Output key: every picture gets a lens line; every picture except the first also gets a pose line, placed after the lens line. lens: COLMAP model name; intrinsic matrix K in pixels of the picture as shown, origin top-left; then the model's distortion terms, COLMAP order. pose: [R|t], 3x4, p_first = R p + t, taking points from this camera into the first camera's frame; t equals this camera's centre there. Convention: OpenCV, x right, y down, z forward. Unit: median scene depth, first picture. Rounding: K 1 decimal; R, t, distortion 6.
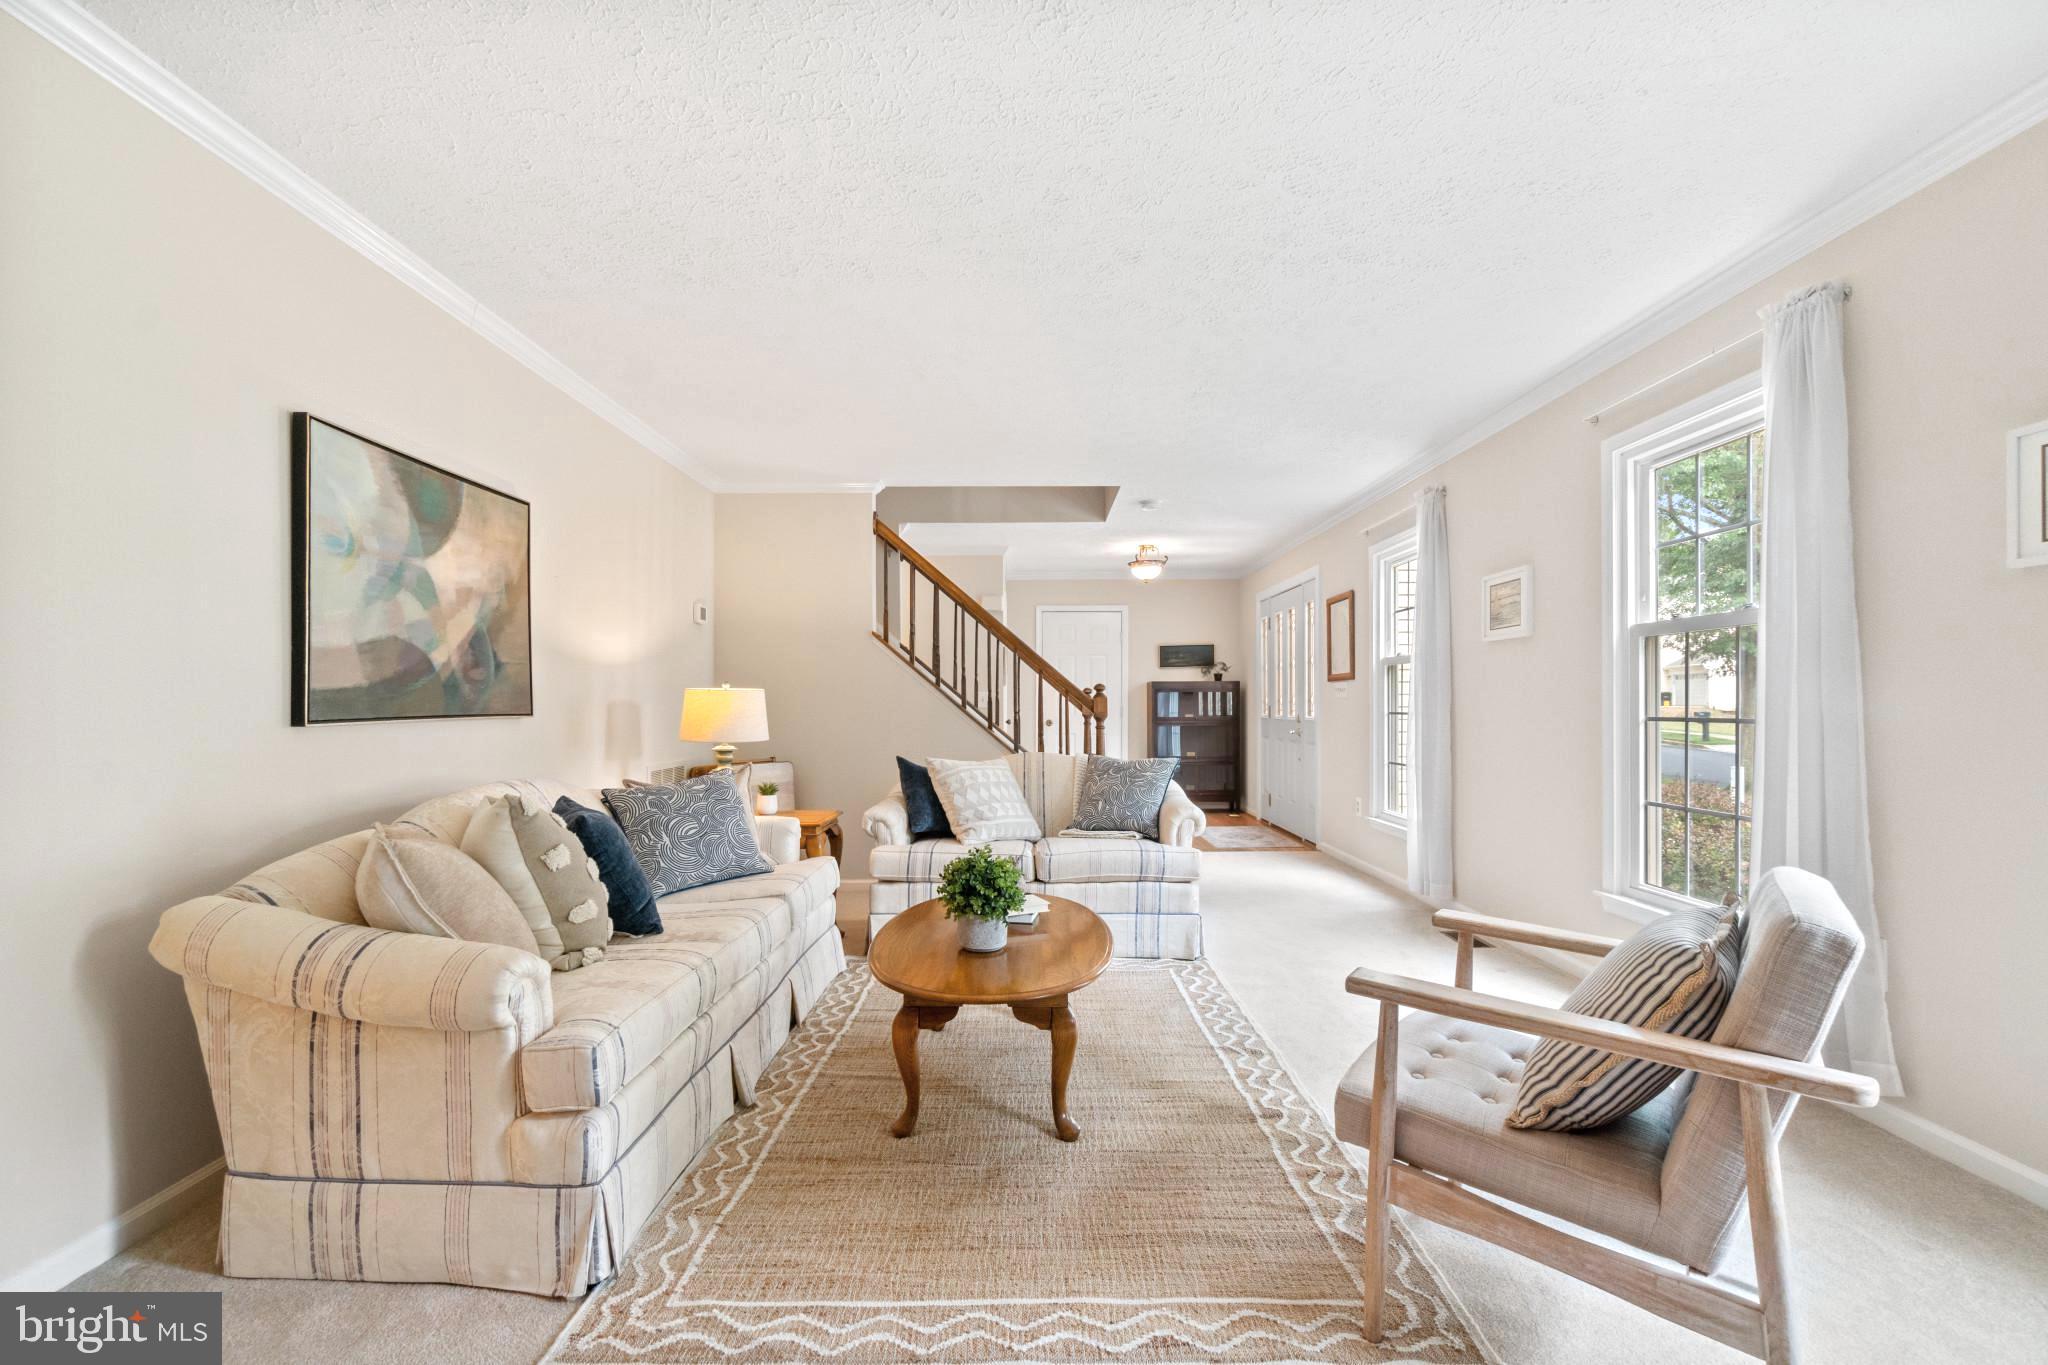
lens RADIAL K [[886.3, 0, 1017.2], [0, 886.3, 701.3], [0, 0, 1]] dist [0.000425, -0.000131]
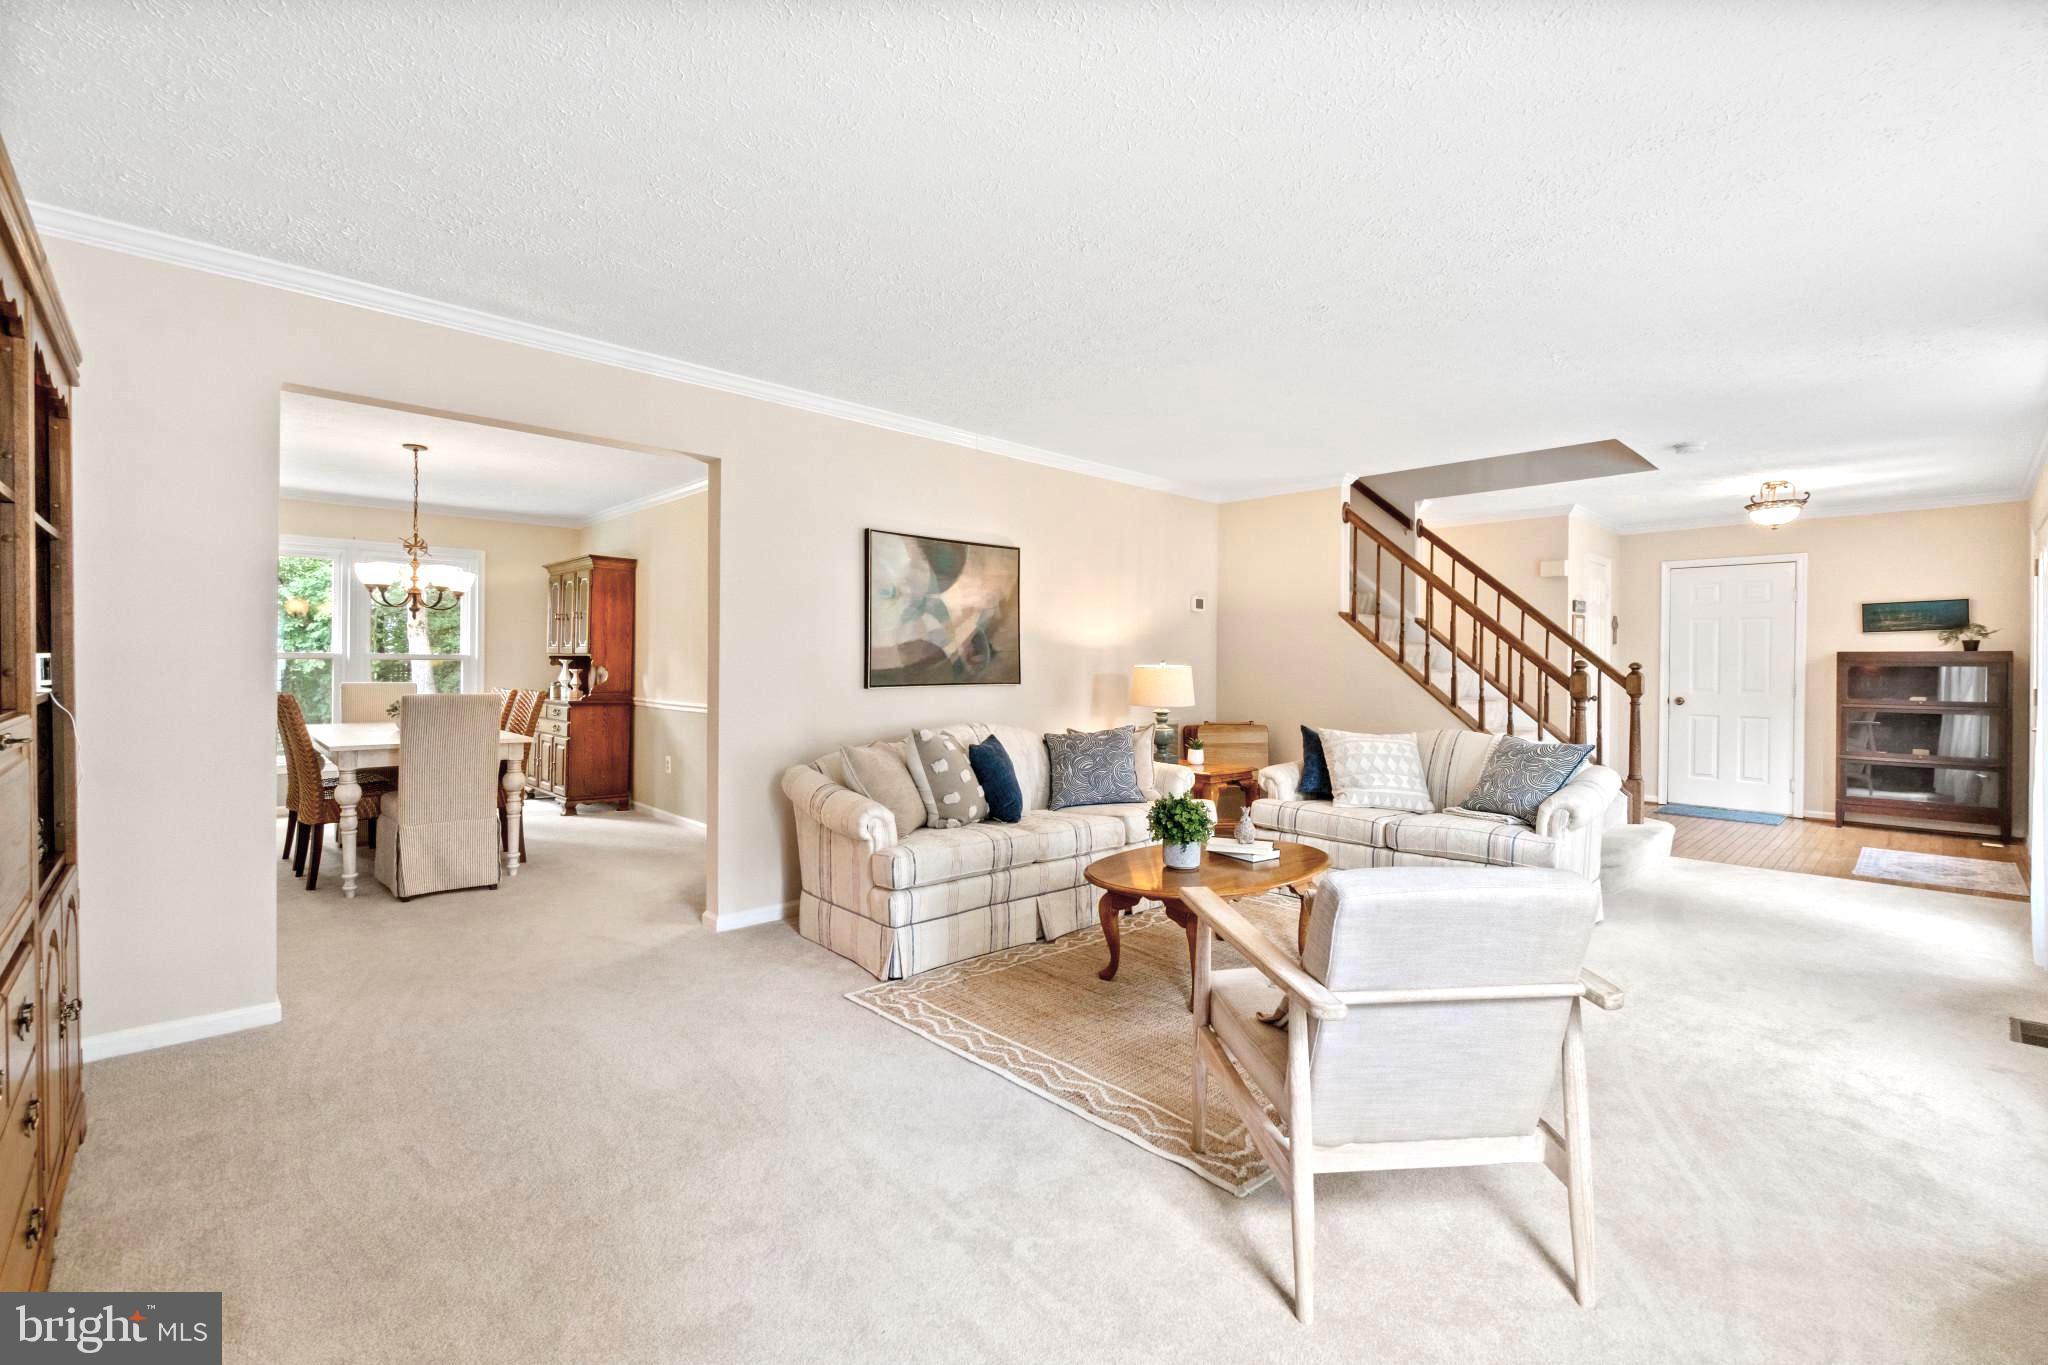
lens RADIAL K [[878.1, 0, 1018.6], [0, 878.1, 667.7], [0, 0, 1]] dist [0.011424, -0.000067]
pose [[0.699375, 0.011668, -0.714660, 0.673978], [-0.008331, 0.999932, 0.008172, -0.030283], [0.714707, 0.000239, 0.699424, -0.100436]]
